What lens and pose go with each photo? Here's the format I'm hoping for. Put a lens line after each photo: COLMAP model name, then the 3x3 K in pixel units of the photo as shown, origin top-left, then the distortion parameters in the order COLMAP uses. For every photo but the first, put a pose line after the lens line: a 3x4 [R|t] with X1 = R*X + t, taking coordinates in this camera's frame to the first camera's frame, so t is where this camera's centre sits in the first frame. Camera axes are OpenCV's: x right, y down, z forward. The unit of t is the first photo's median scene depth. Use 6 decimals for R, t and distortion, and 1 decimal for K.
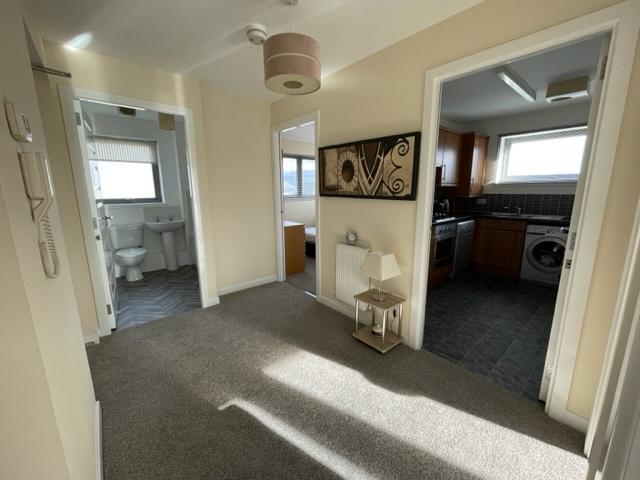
lens RADIAL K [[266.3, 0, 320.0], [0, 266.3, 240.0], [0, 0, 1]] dist [-0.000094, 0.000052]
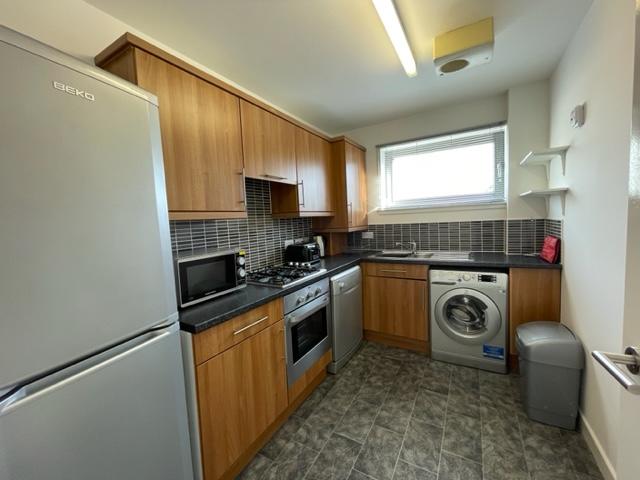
lens RADIAL K [[266.3, 0, 320.0], [0, 266.3, 240.0], [0, 0, 1]] dist [-0.000094, 0.000052]
pose [[0.945493, -0.065514, 0.318983, 0.284924], [0.103750, 0.989112, -0.104374, -0.079351], [-0.308672, 0.131779, 0.941996, 0.408045]]
